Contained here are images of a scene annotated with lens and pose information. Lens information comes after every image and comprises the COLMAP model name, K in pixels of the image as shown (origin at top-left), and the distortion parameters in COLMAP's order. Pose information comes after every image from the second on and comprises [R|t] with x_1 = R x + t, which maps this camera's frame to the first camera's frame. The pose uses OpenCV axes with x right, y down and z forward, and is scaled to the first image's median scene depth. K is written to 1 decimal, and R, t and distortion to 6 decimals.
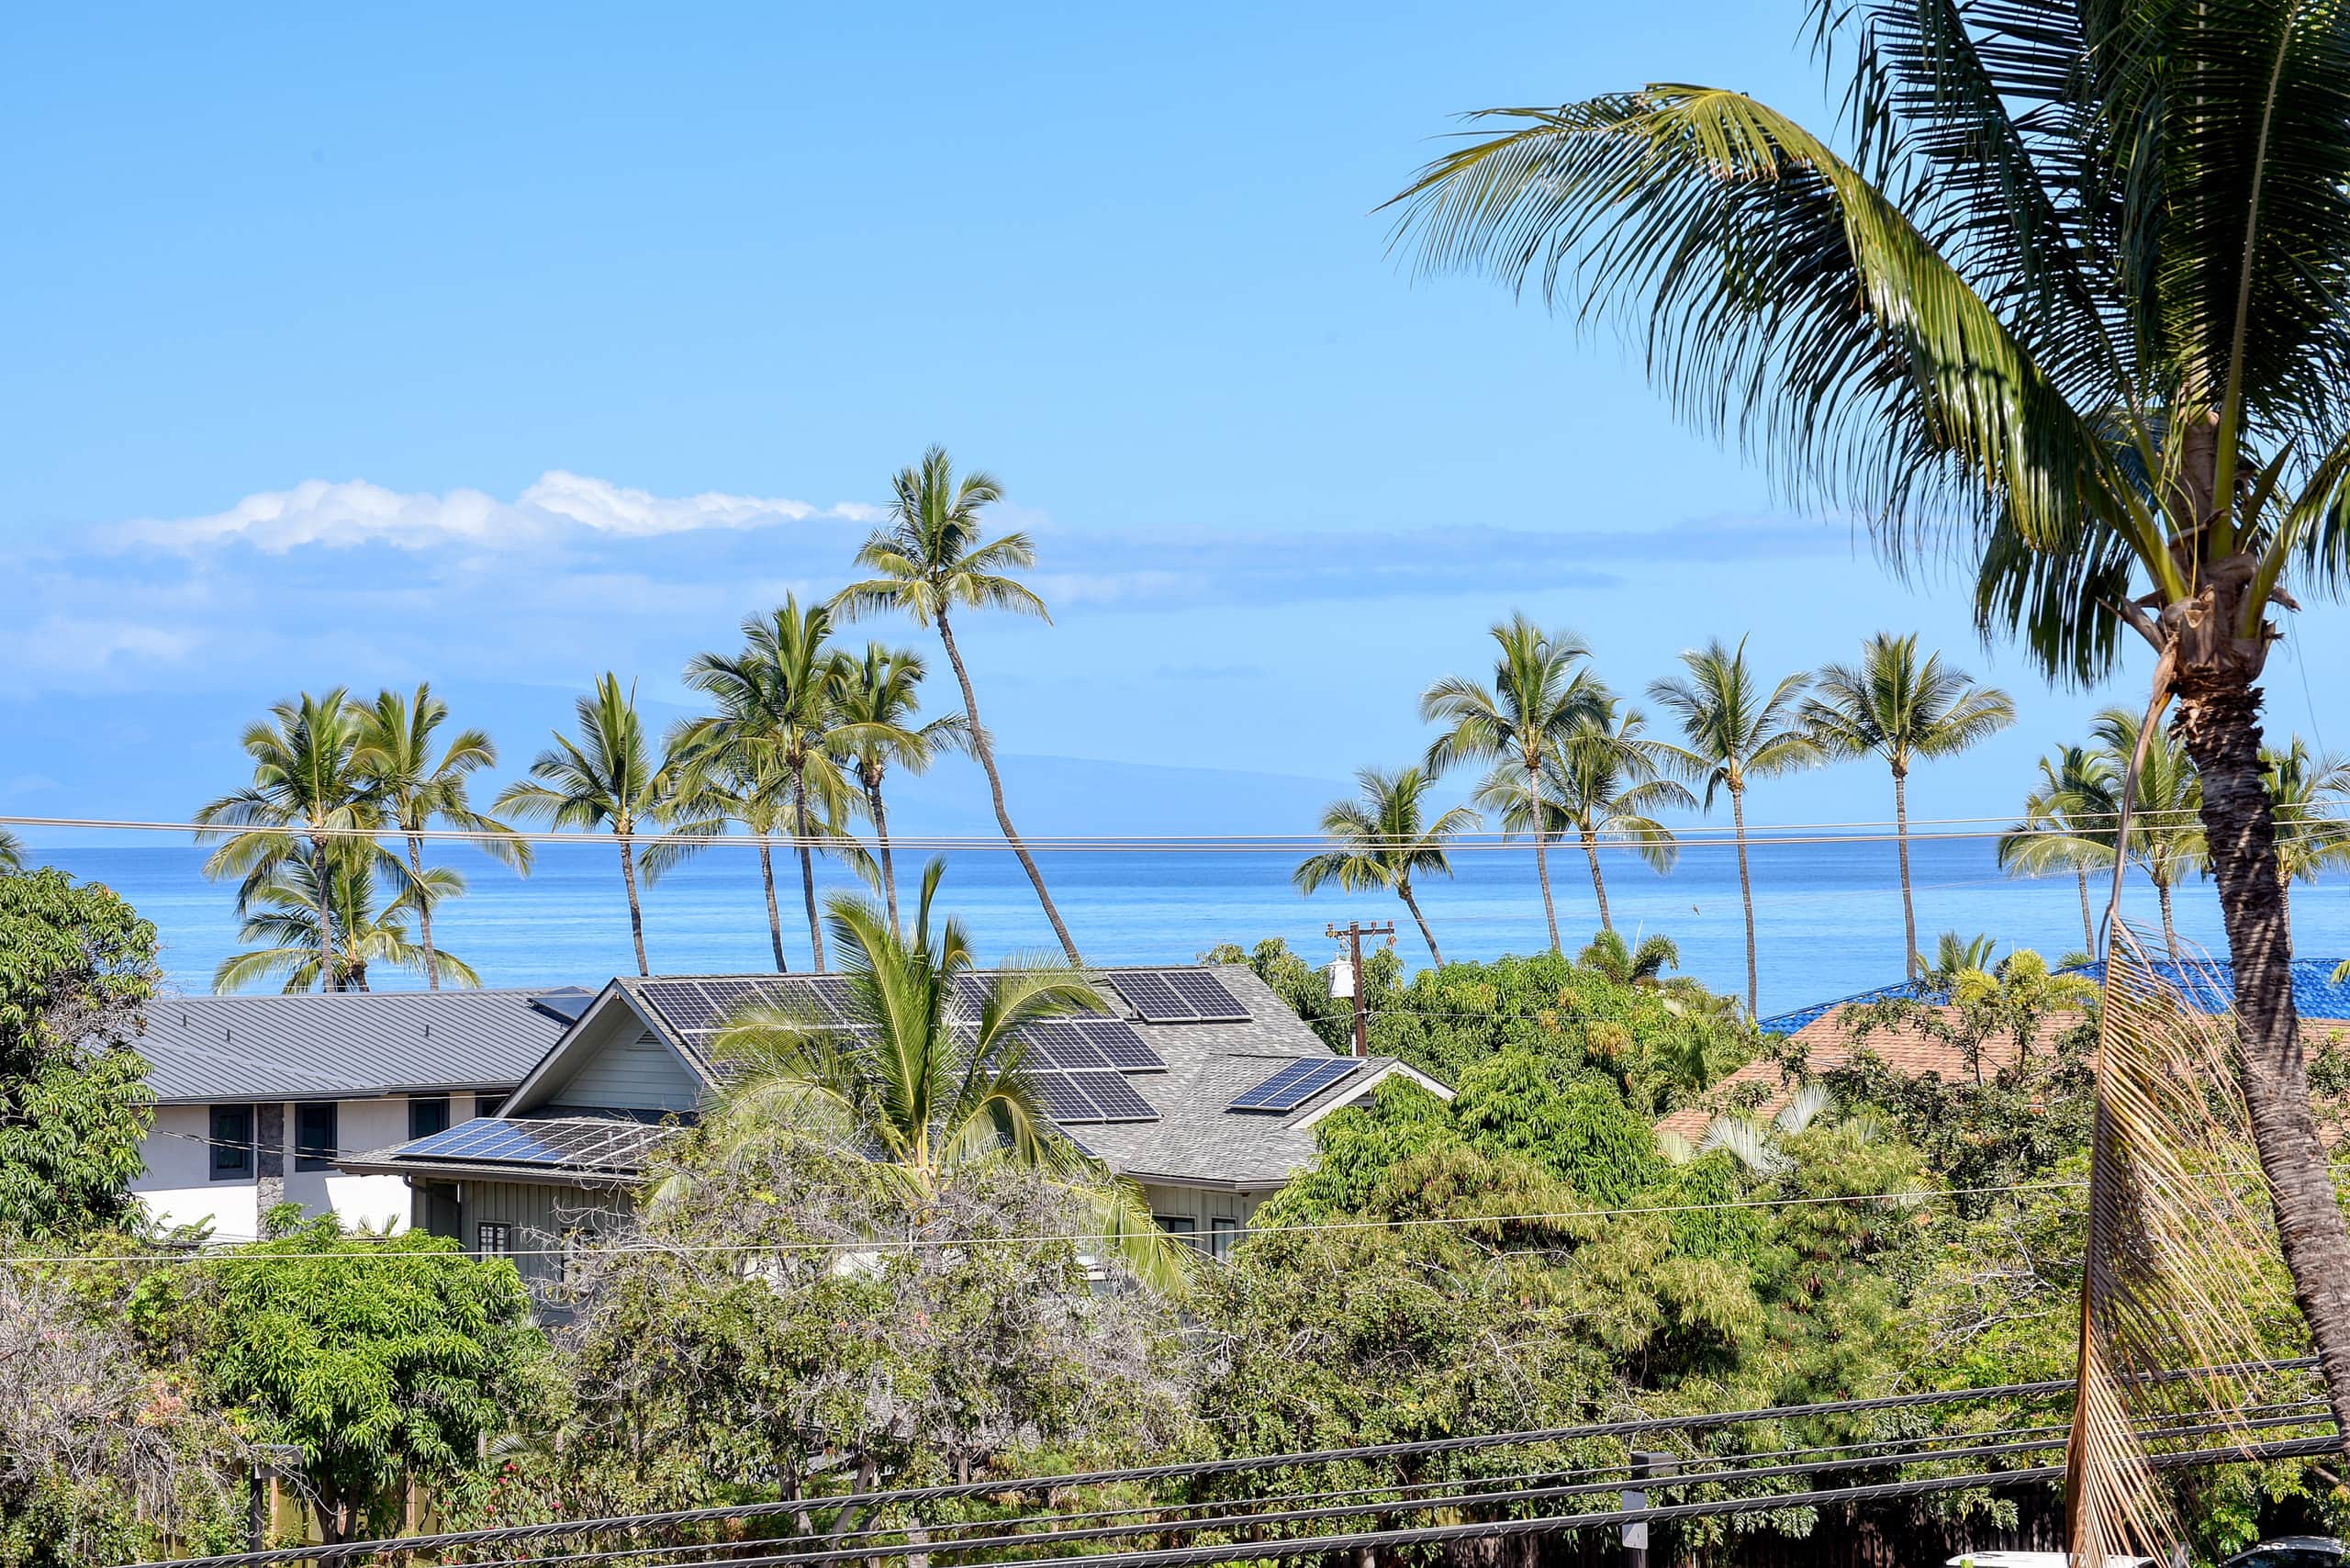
lens RADIAL K [[2574.1, 0, 1175.0], [0, 2574.1, 784.0], [0, 0, 1]] dist [0.143959, 0.061162]
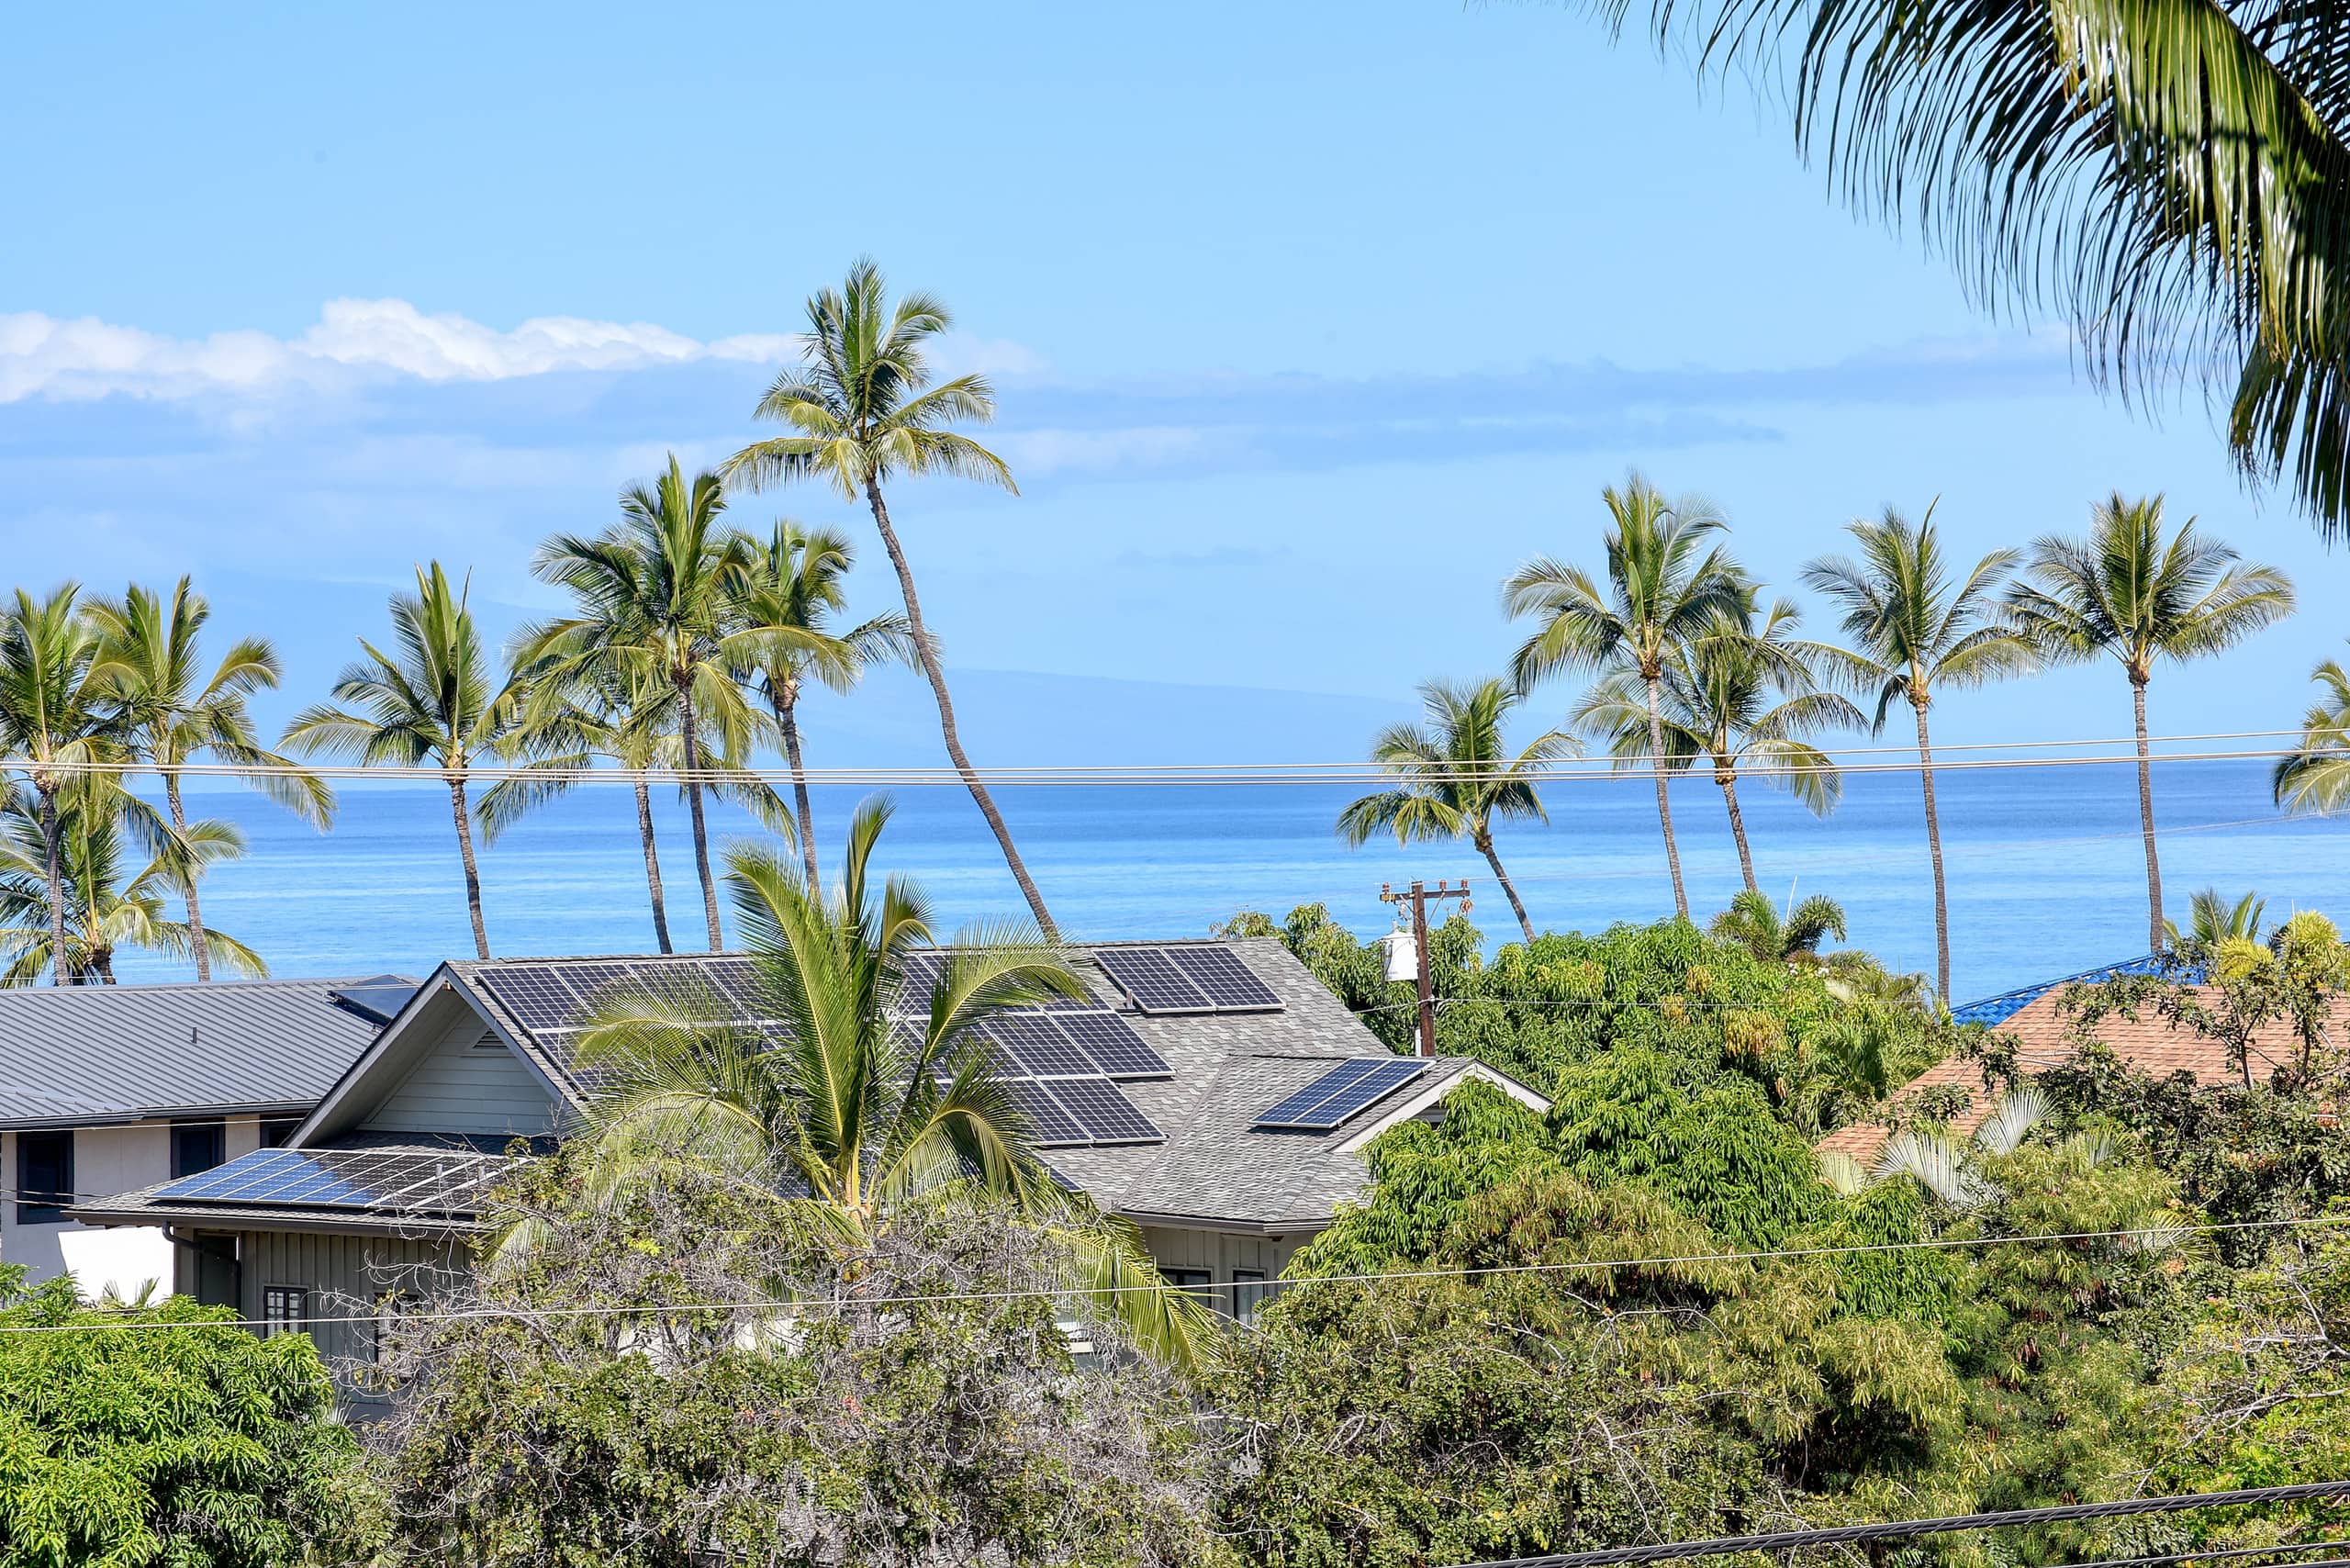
lens RADIAL K [[2574.1, 0, 1175.0], [0, 2574.1, 784.0], [0, 0, 1]] dist [0.143959, 0.061162]
pose [[0.999424, -0.008086, -0.032959, 0.023387], [0.008918, 0.999643, 0.025169, 0.004777], [0.032744, -0.025448, 0.999140, 0.236990]]
